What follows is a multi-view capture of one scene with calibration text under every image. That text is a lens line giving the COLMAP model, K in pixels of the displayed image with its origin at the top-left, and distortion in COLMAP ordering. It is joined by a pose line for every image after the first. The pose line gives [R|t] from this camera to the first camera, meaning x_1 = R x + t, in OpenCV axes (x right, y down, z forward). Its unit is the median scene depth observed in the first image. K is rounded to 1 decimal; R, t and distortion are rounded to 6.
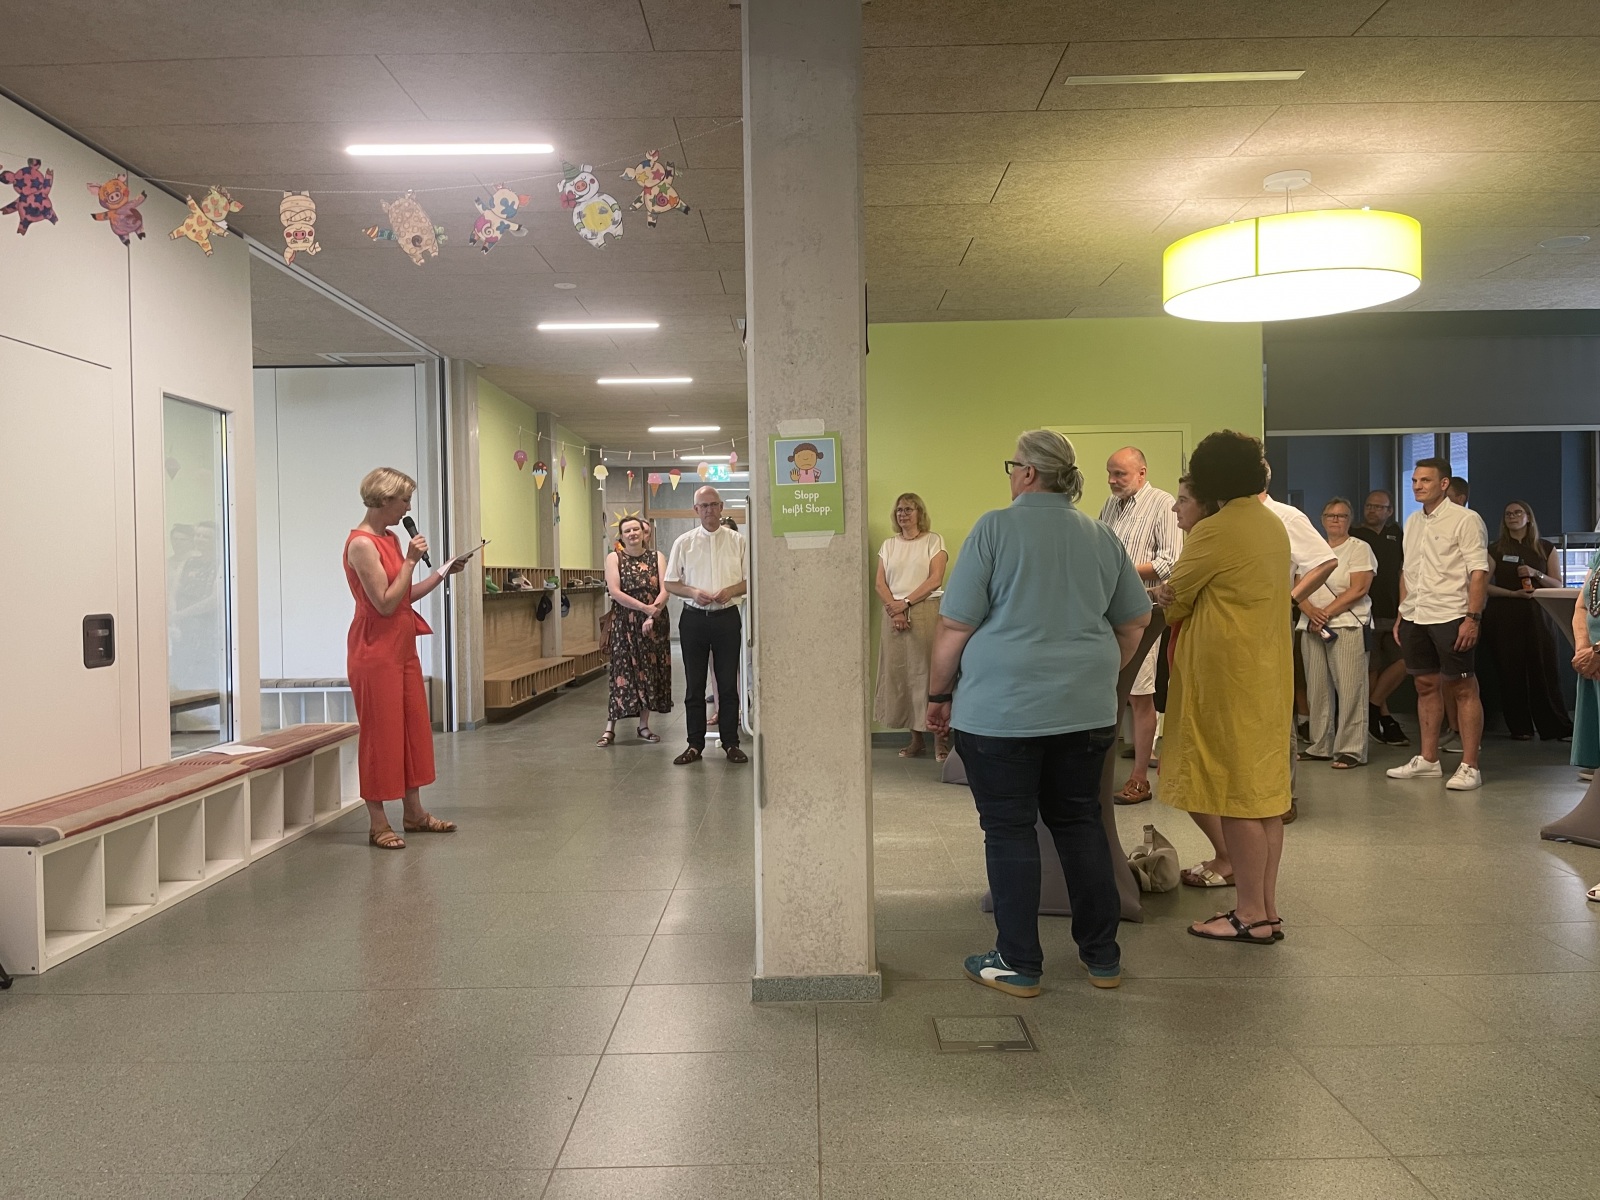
lens RADIAL K [[1213.5, 0, 800.8], [0, 1213.5, 580.5], [0, 0, 1]] dist [0.074279, -0.093662]
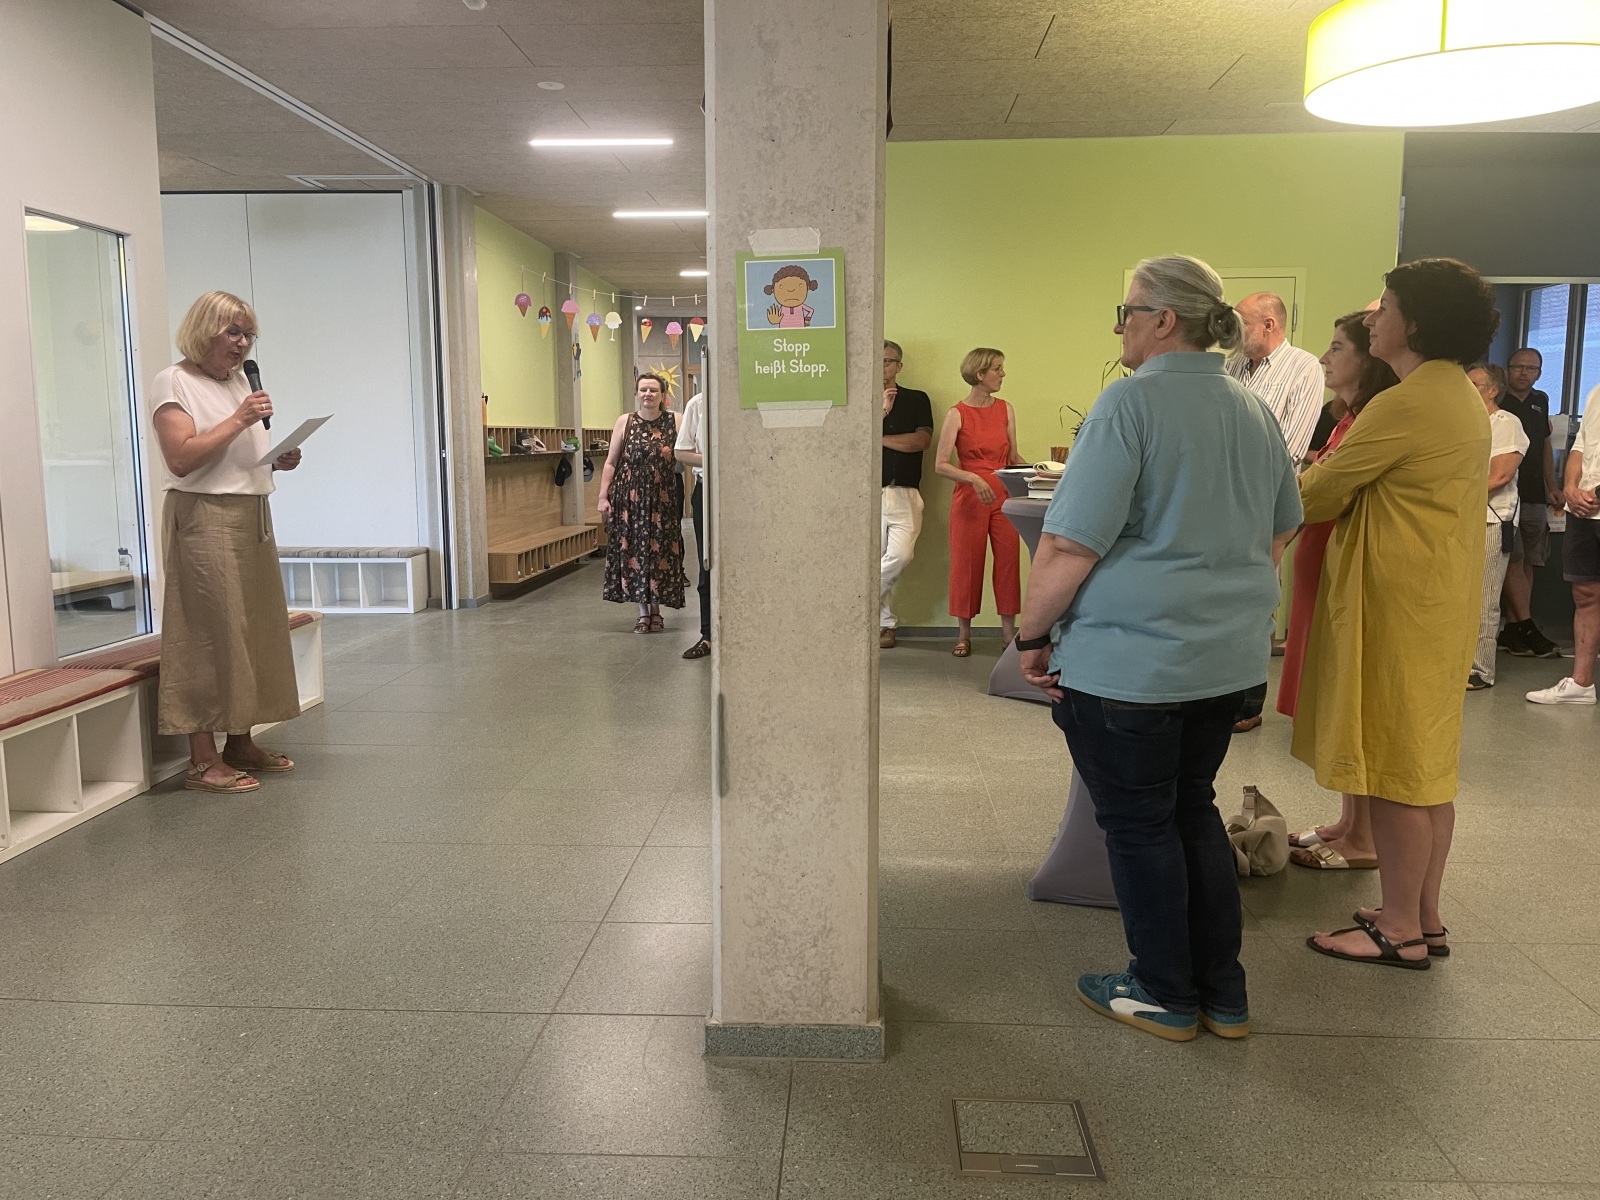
lens RADIAL K [[1208.3, 0, 800.0], [0, 1208.3, 600.0], [0, 0, 1]] dist [0.065842, -0.096163]
pose [[0.998673, 0.022935, -0.046115, 0.024176], [-0.016645, 0.991052, 0.132438, -0.011251], [0.048740, -0.131494, 0.990118, 0.178770]]
